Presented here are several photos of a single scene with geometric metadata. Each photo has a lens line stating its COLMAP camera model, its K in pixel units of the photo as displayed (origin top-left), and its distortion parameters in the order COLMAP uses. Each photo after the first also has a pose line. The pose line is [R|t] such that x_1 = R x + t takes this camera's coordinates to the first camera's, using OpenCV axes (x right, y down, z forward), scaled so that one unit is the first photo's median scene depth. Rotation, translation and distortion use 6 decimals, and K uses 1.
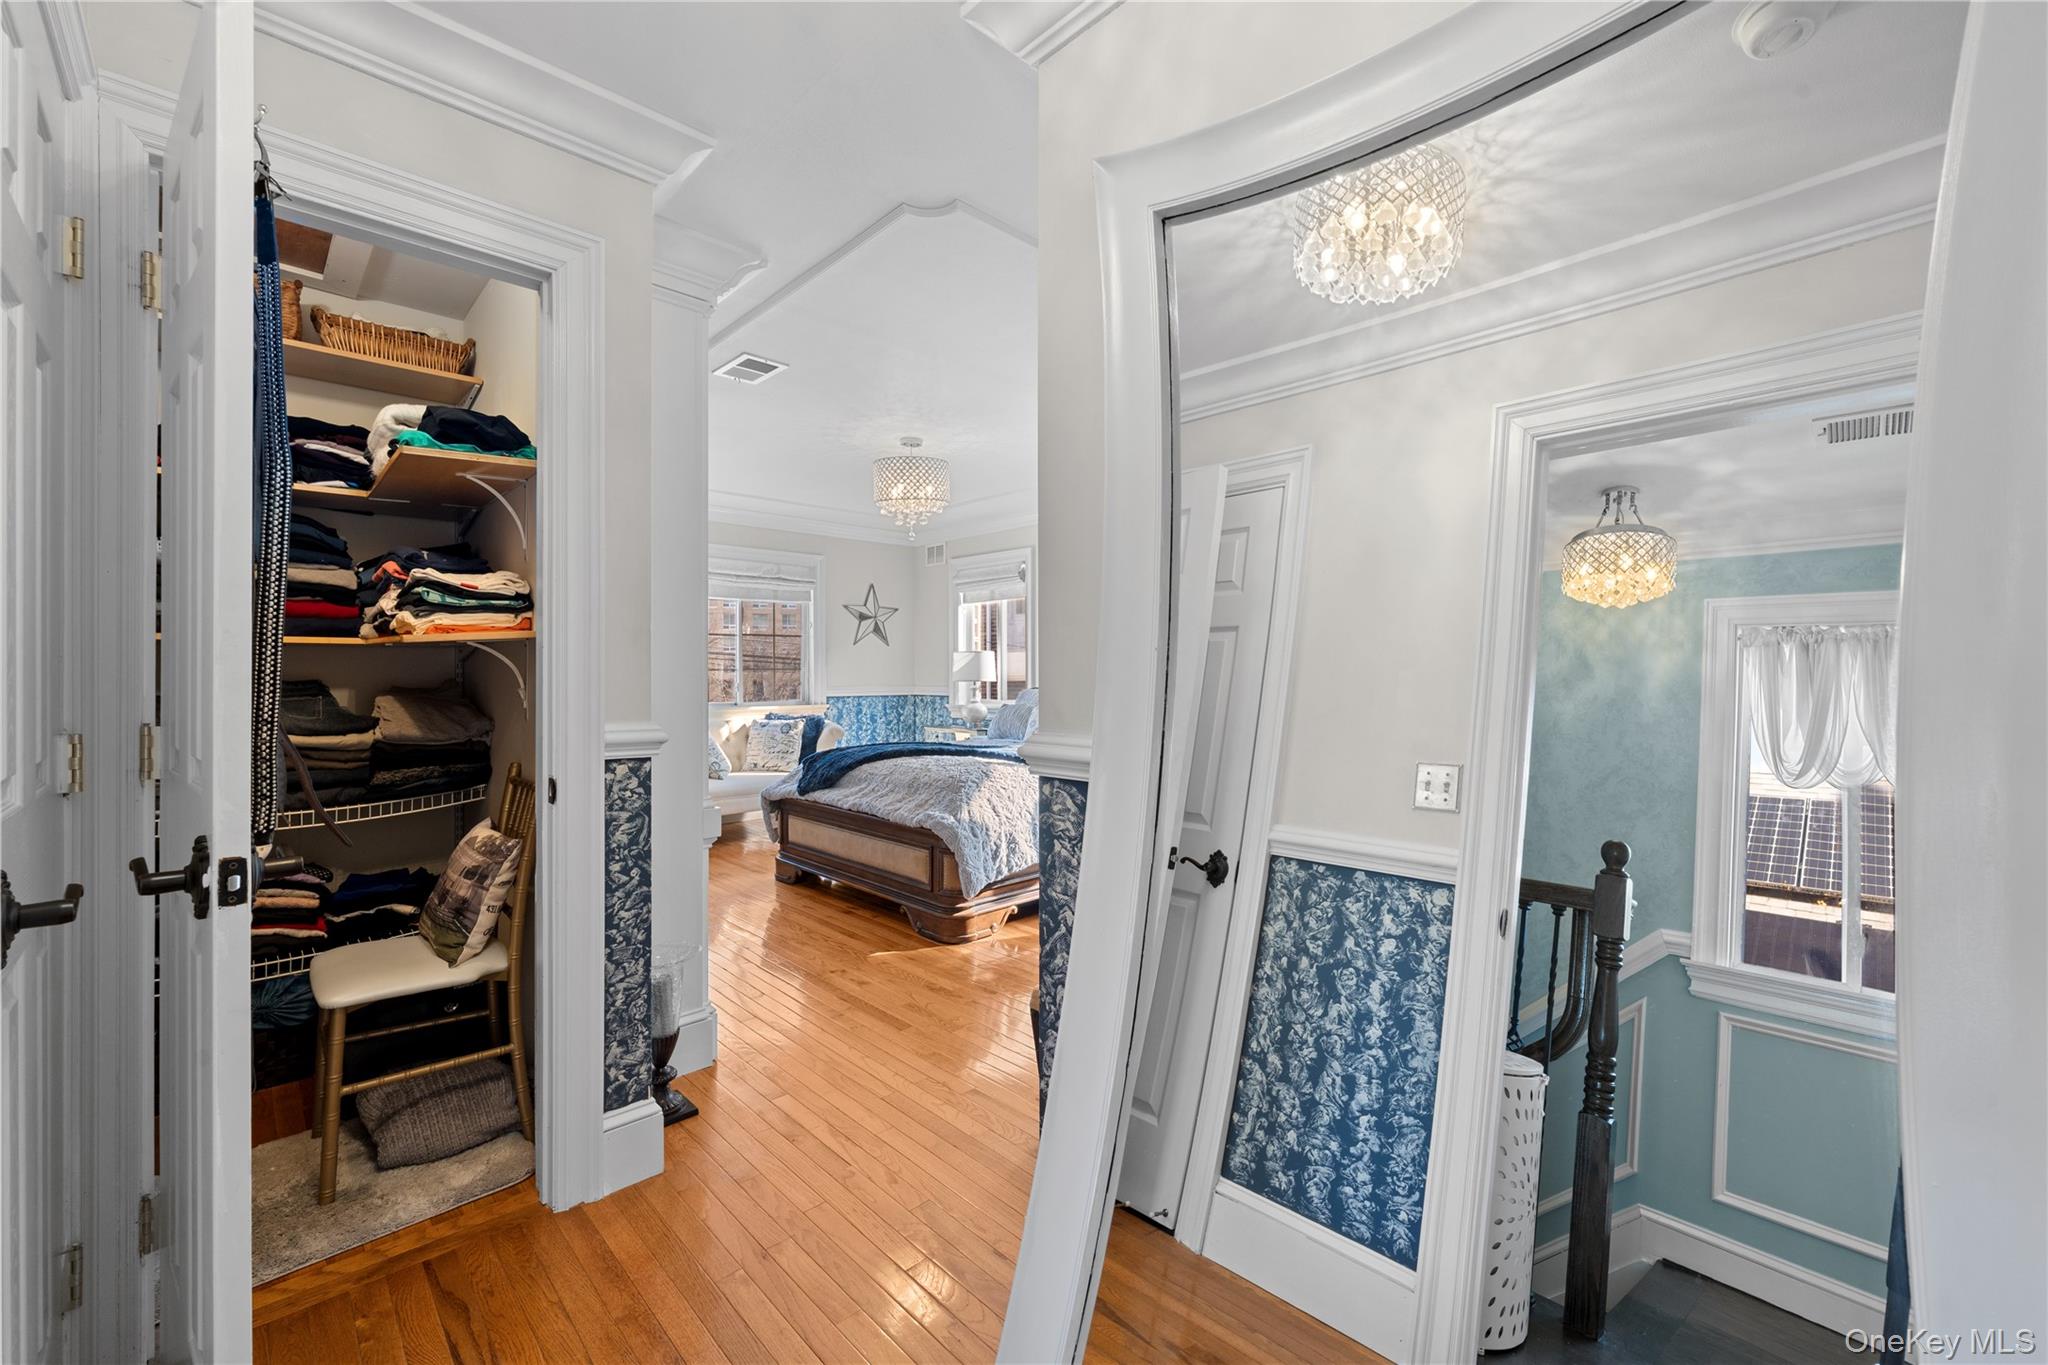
lens RADIAL K [[835.8, 0, 1019.9], [0, 835.8, 683.3], [0, 0, 1]] dist [-0.003704, -0.000787]
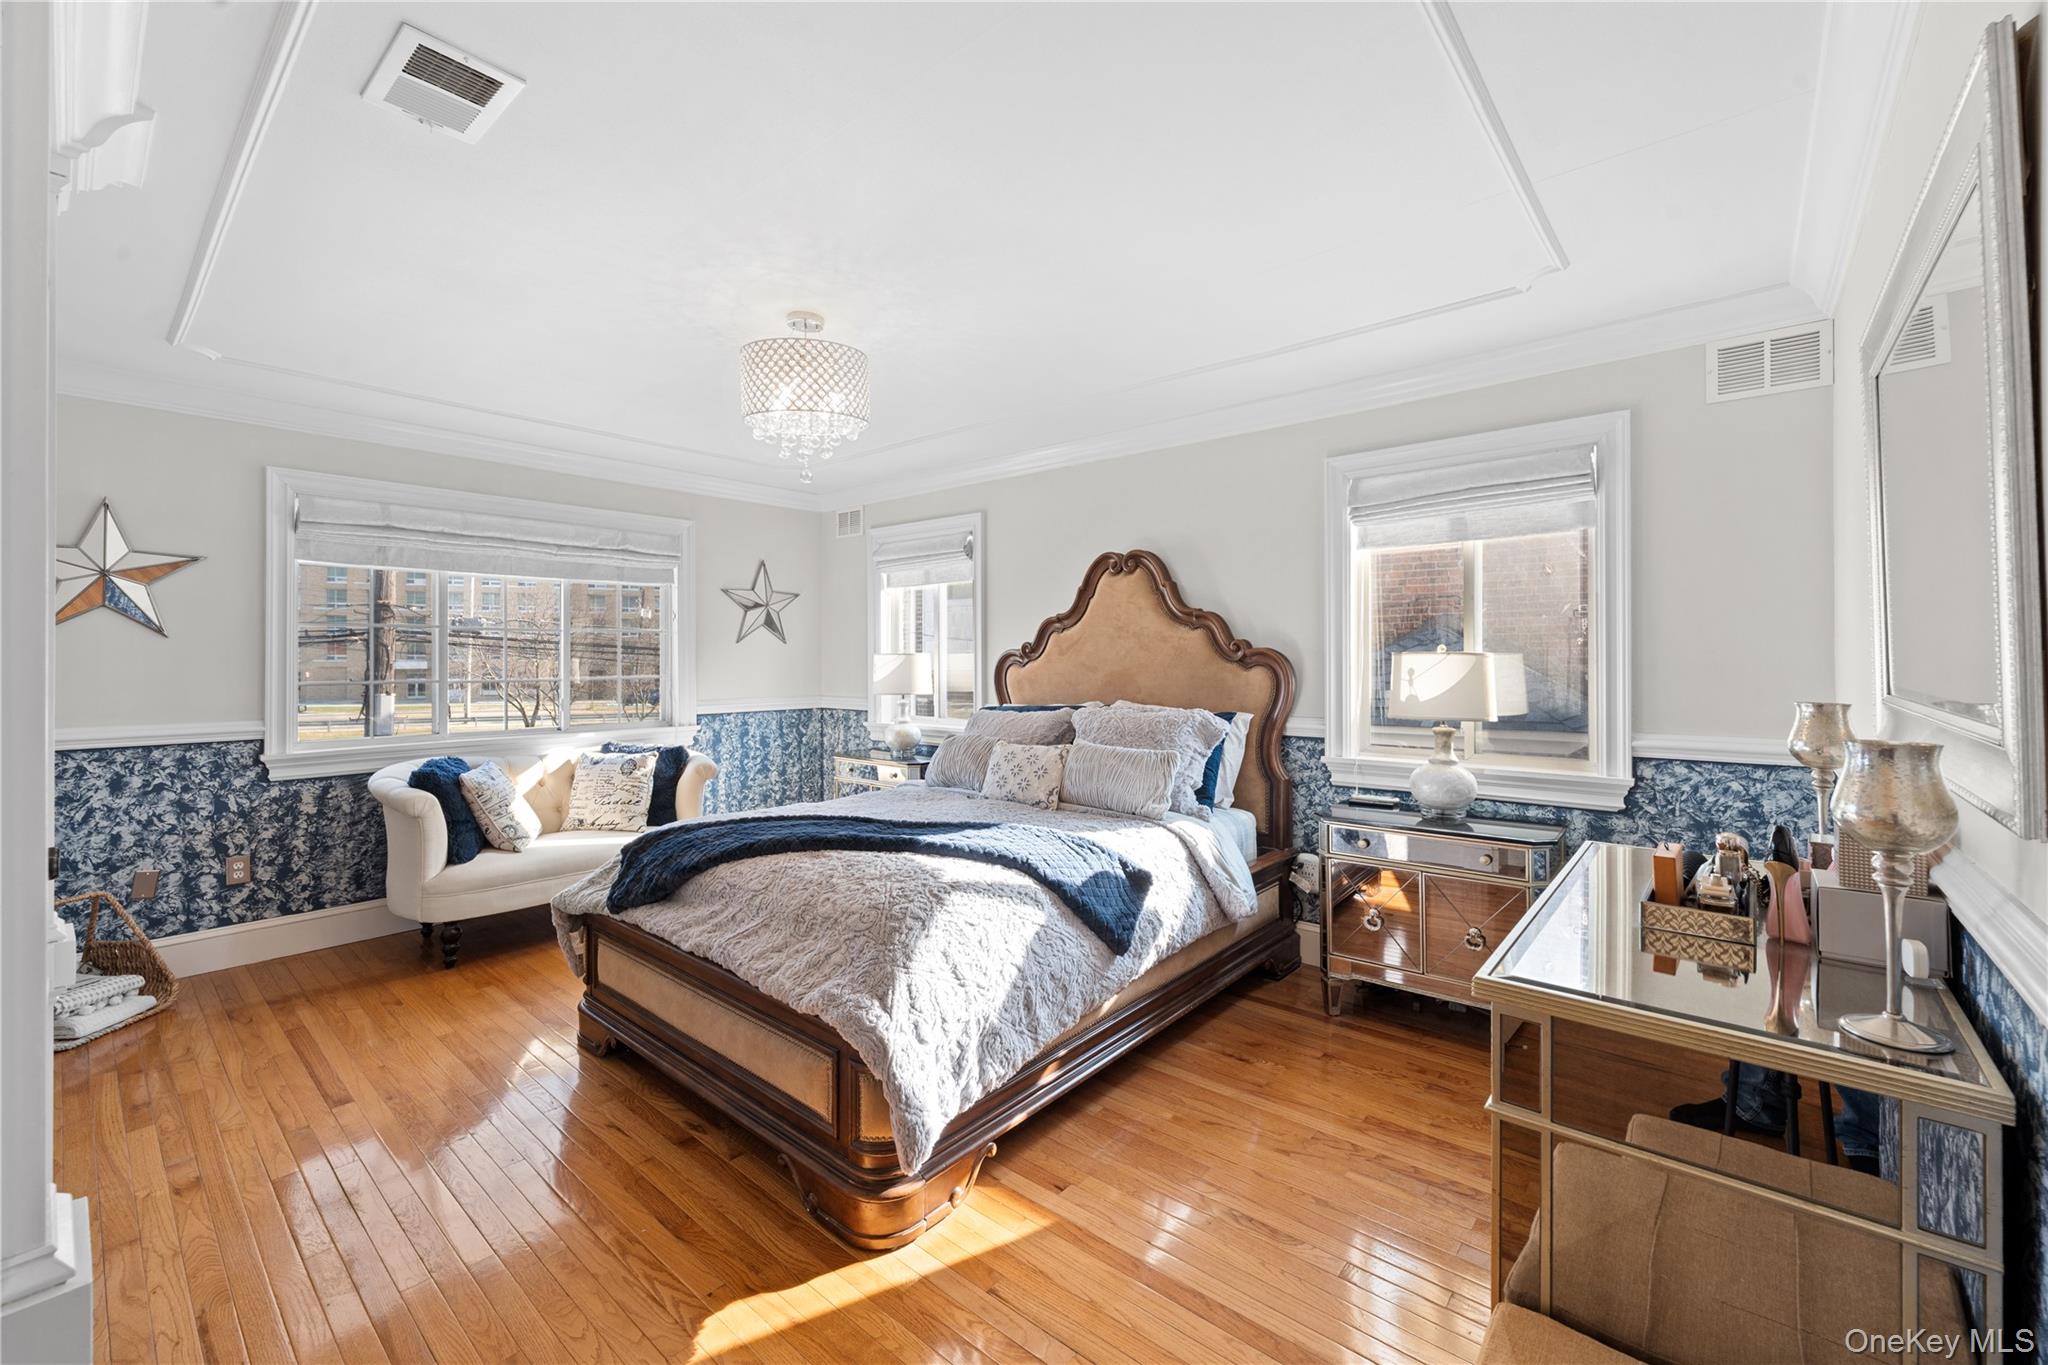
lens RADIAL K [[835.8, 0, 1030.6], [0, 835.8, 662.6], [0, 0, 1]] dist [-0.003704, -0.000787]
pose [[0.994059, -0.000581, 0.108839, -0.024626], [0.001218, 0.999983, -0.005785, -0.027458], [-0.108834, 0.005883, 0.994043, 0.275324]]
